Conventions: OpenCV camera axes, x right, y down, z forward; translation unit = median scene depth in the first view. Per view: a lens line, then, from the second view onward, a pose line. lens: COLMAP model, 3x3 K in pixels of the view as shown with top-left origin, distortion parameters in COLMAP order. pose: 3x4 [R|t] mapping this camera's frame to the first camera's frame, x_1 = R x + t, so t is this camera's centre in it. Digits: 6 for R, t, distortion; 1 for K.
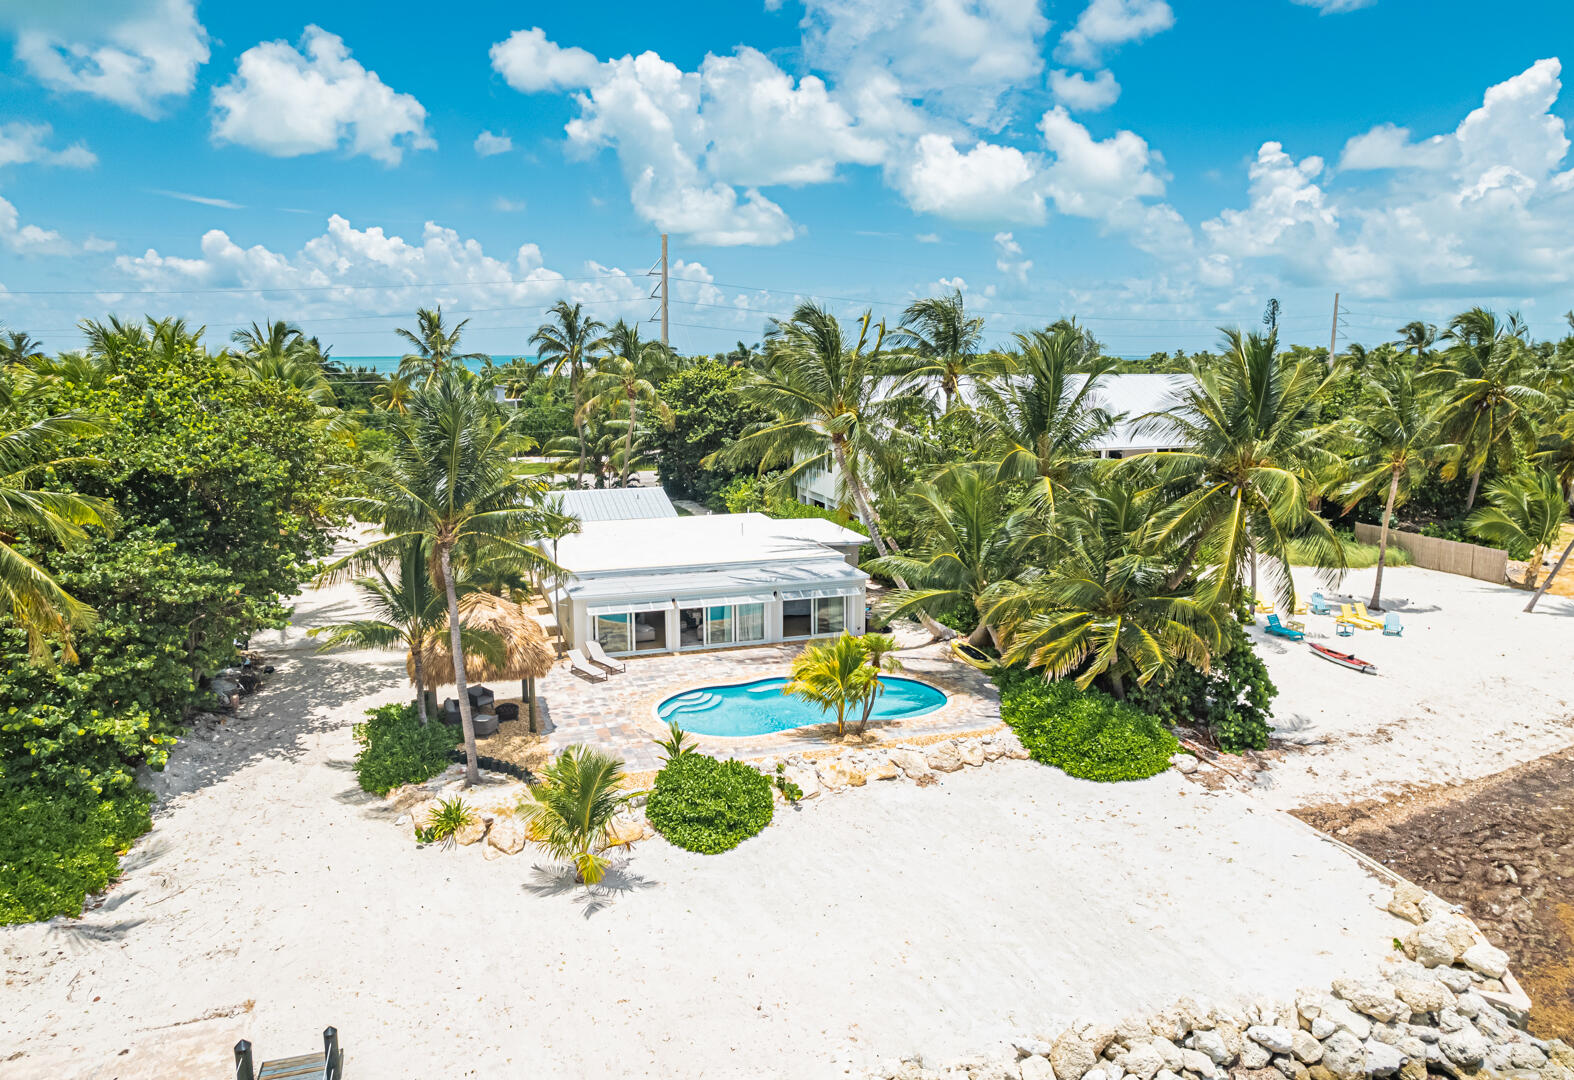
lens RADIAL K [[1099.3, 0, 787.5], [0, 1099.3, 544.5], [0, 0, 1]] dist [-0.046280, 0.013923]
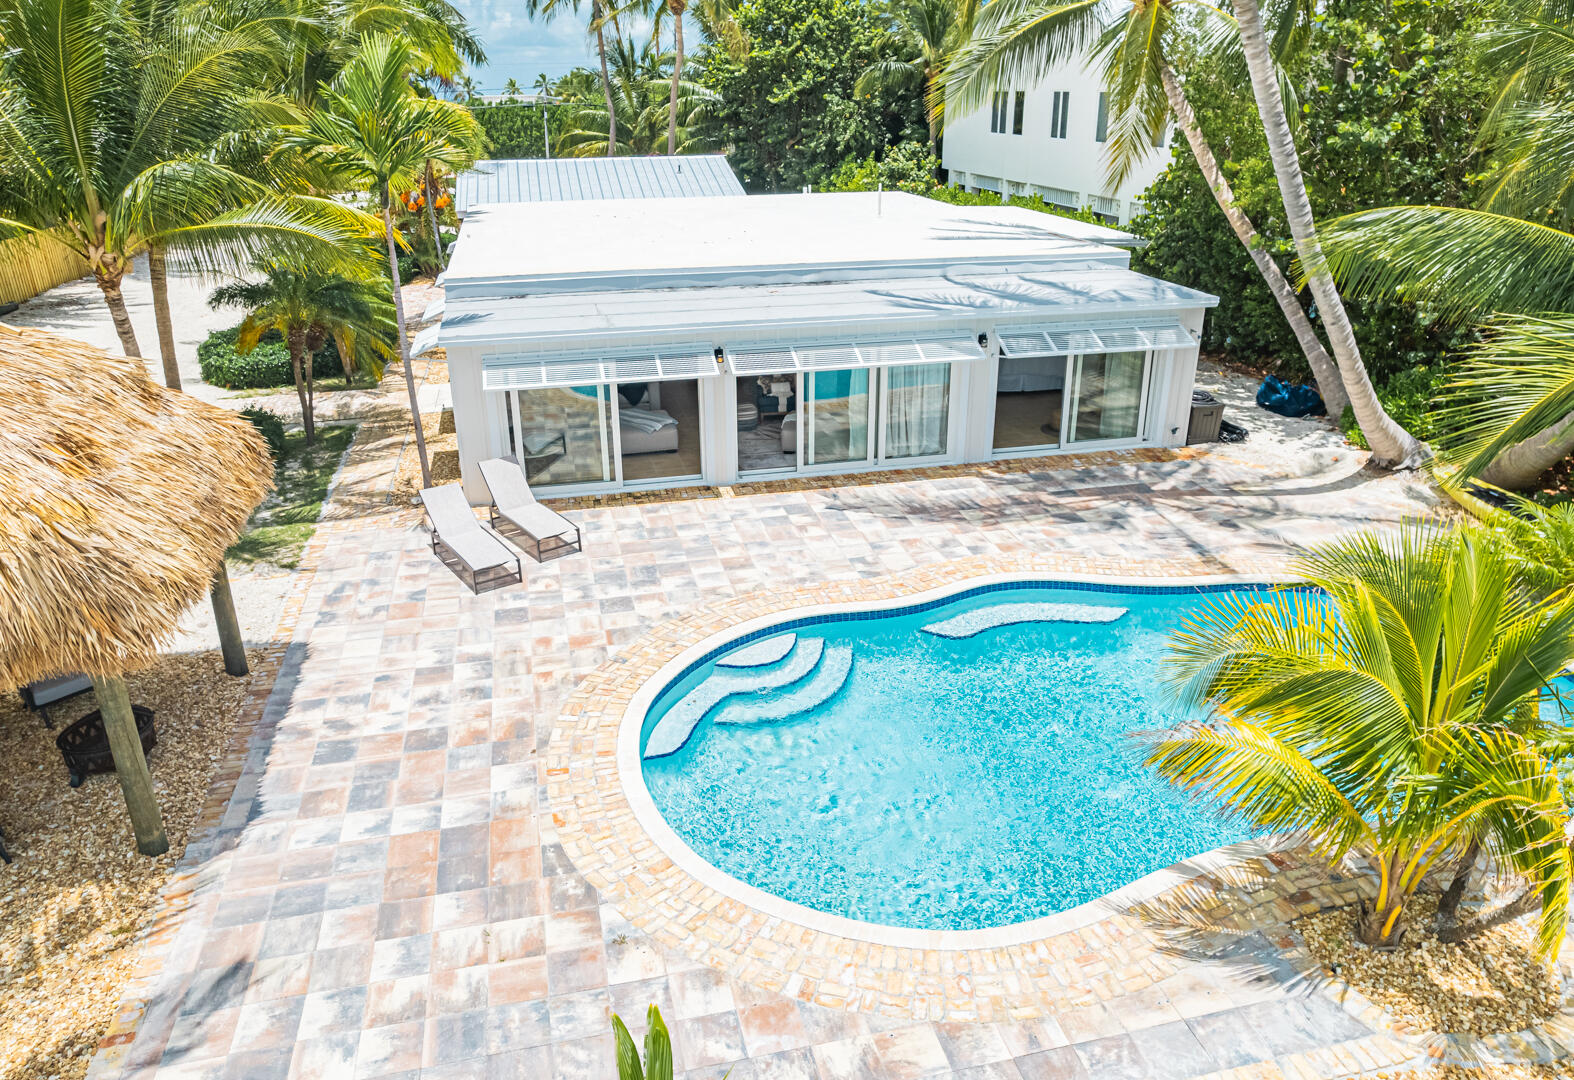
lens RADIAL K [[1099.3, 0, 788.2], [0, 1099.3, 543.1], [0, 0, 1]] dist [-0.046280, 0.013923]
pose [[0.996905, 0.028561, -0.073242, -0.047123], [-0.012096, 0.976302, 0.216076, 0.030798], [0.077678, -0.214521, 0.973626, 0.577591]]
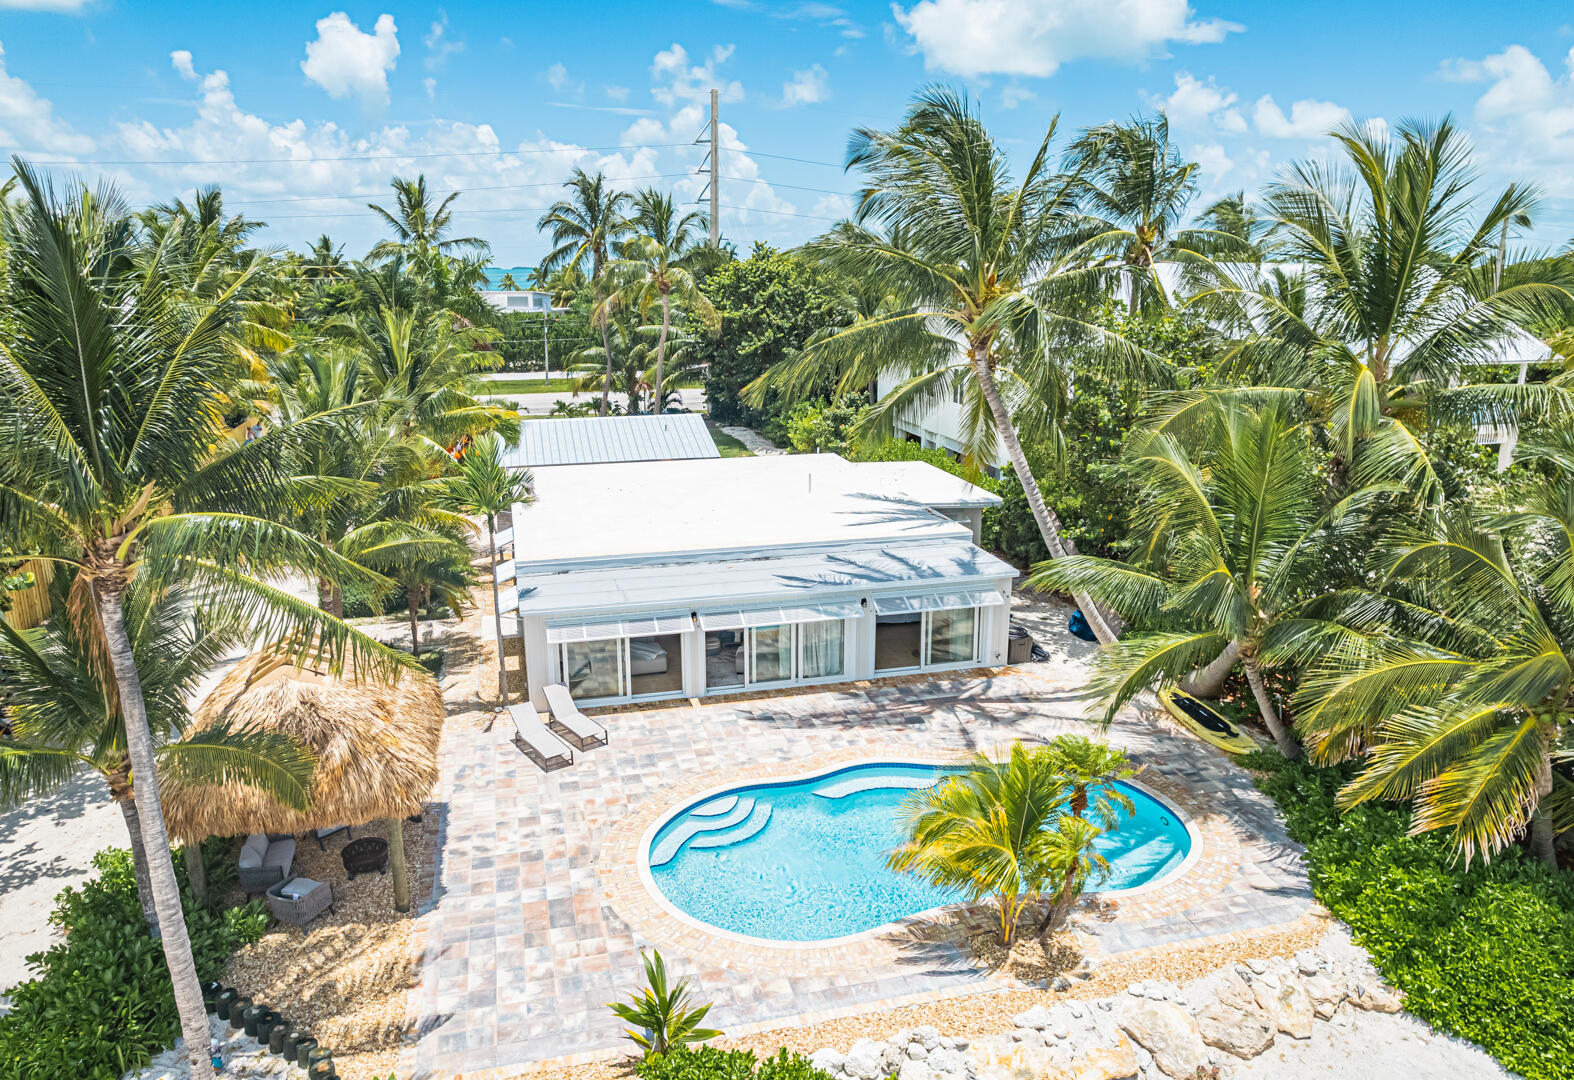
lens RADIAL K [[1099.3, 0, 785.9], [0, 1099.3, 532.2], [0, 0, 1]] dist [-0.046280, 0.013923]
pose [[0.998143, 0.014297, -0.059215, -0.017753], [-0.010421, 0.997814, 0.065262, -0.031256], [0.060019, -0.064524, 0.996110, 0.381479]]
